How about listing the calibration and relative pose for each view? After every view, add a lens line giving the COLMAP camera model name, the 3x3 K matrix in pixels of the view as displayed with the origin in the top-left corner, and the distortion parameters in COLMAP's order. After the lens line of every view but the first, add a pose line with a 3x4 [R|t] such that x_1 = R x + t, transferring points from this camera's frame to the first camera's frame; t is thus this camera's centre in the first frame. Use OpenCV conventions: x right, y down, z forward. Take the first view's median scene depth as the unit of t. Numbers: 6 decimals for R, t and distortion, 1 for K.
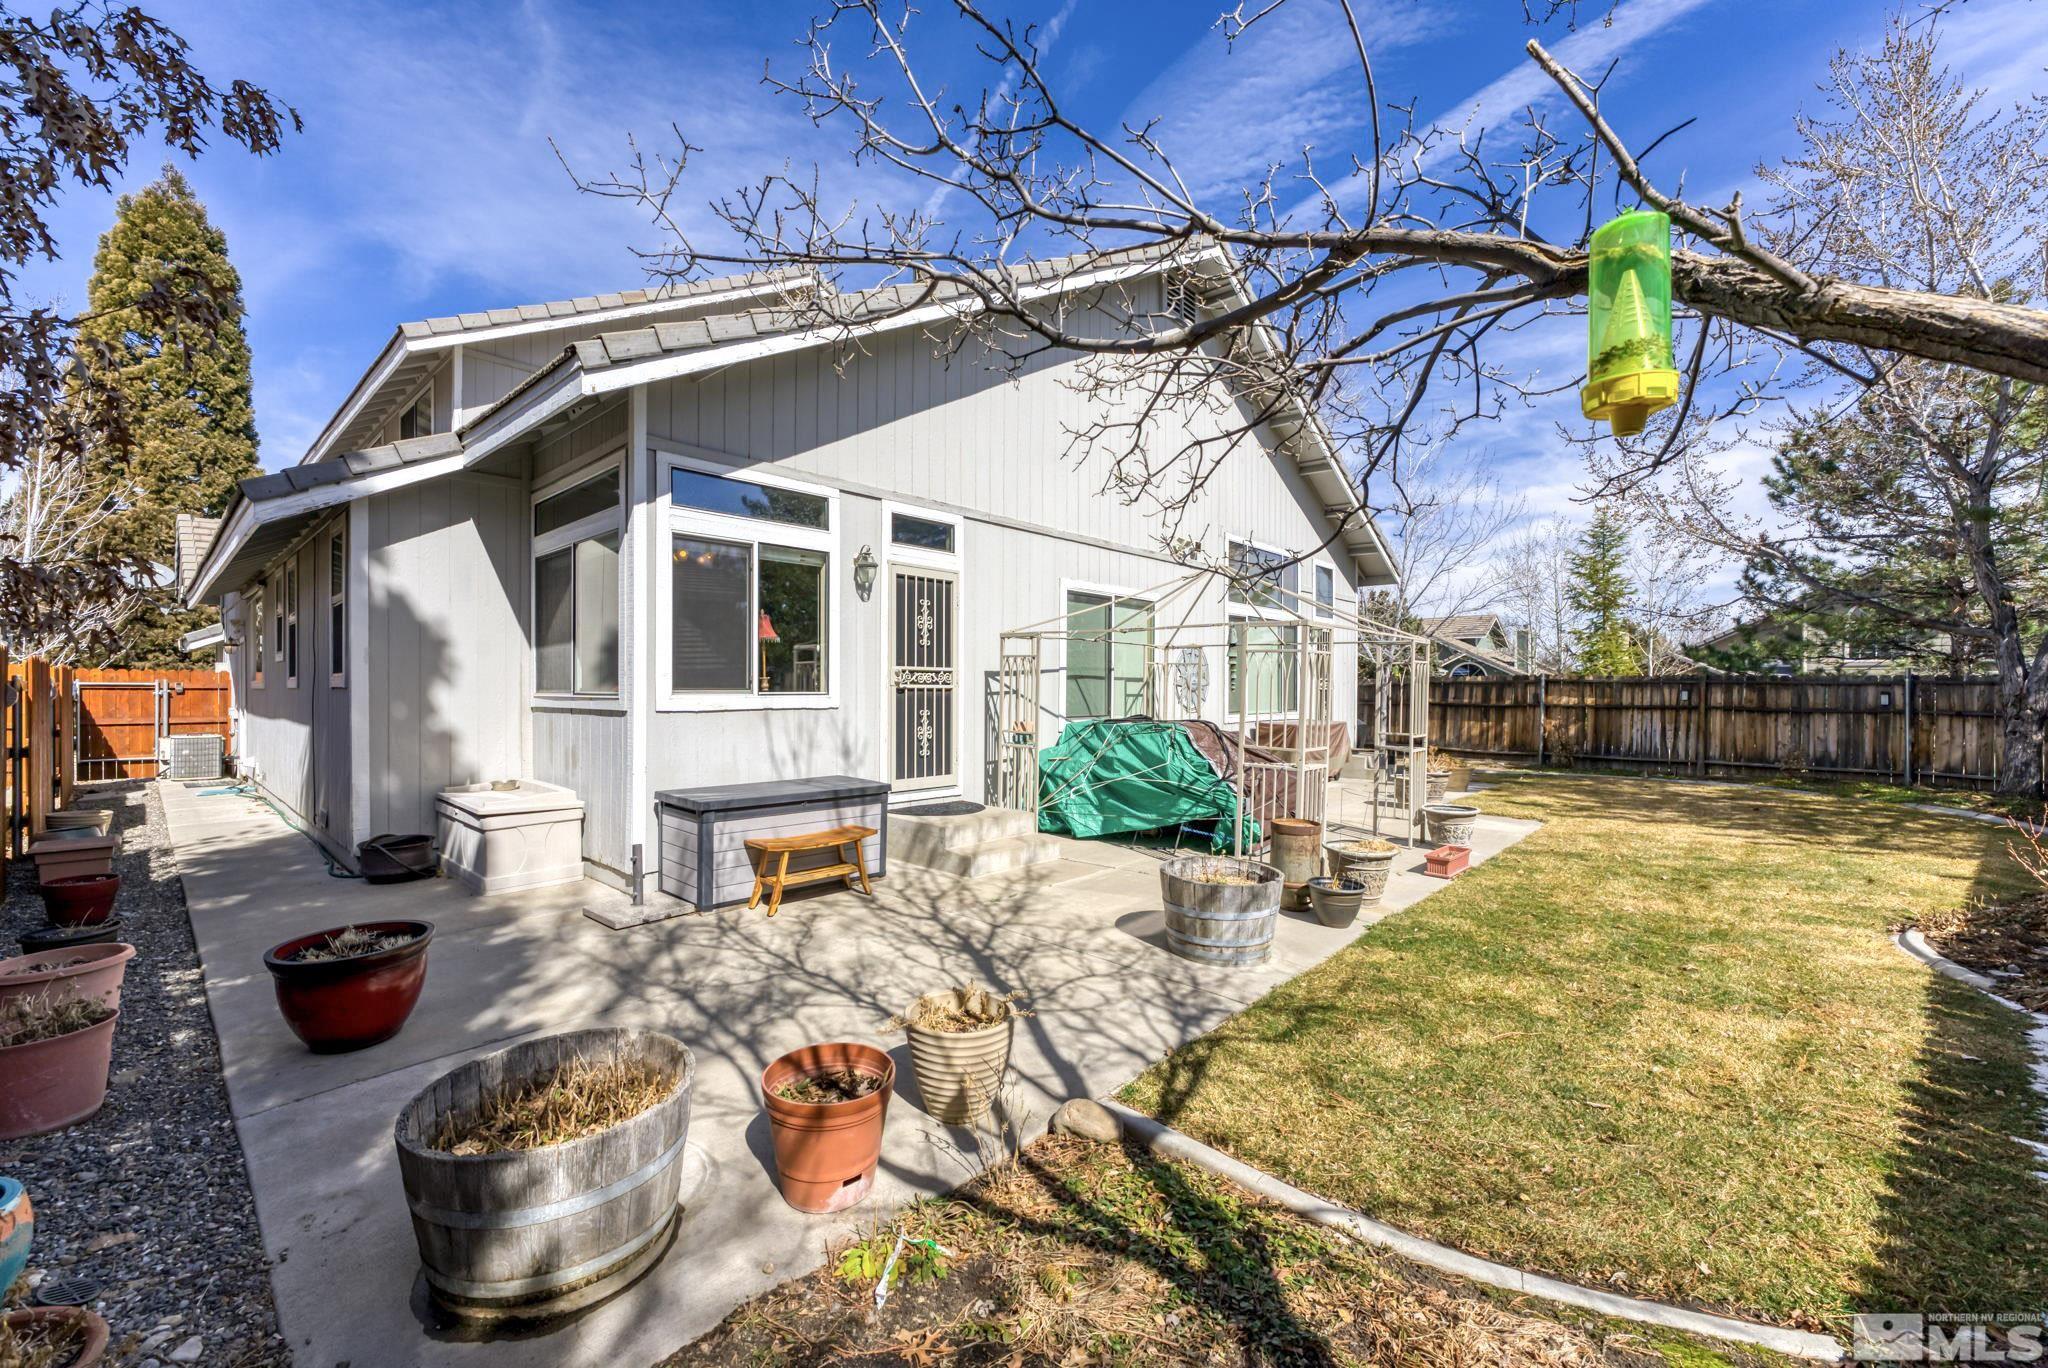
lens RADIAL K [[826.5, 0, 1010.2], [0, 826.5, 687.3], [0, 0, 1]] dist [-0.000323, -0.000101]
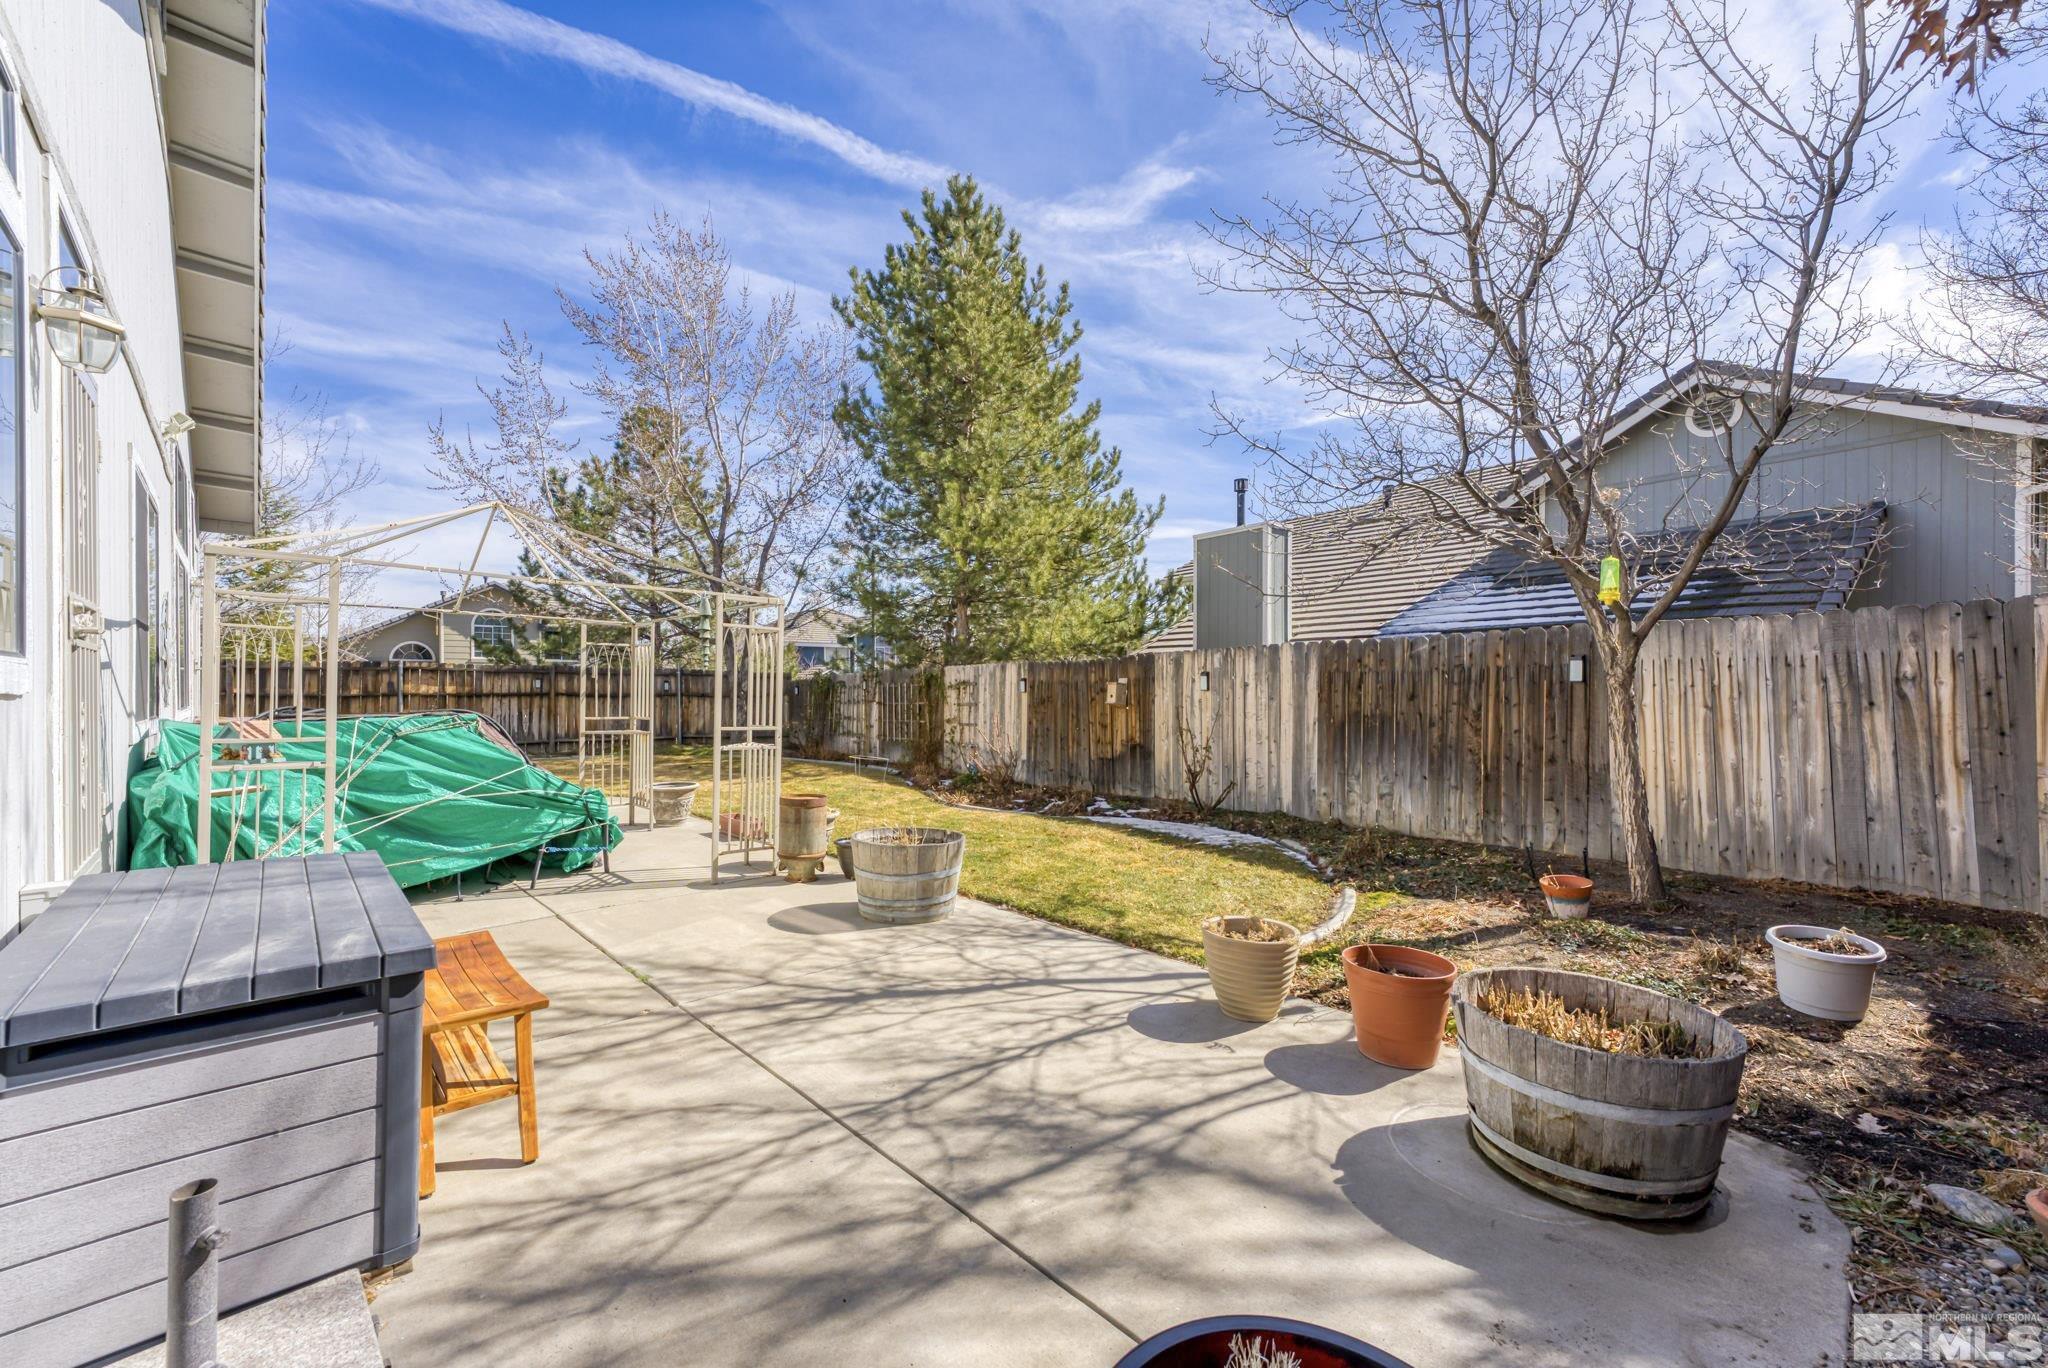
lens RADIAL K [[826.5, 0, 1010.7], [0, 826.5, 676.4], [0, 0, 1]] dist [-0.000323, -0.000101]
pose [[0.057819, 0.009443, 0.998282, -0.795706], [-0.003283, 0.999952, -0.009269, 0.024645], [-0.998322, -0.002741, 0.057848, 0.798237]]
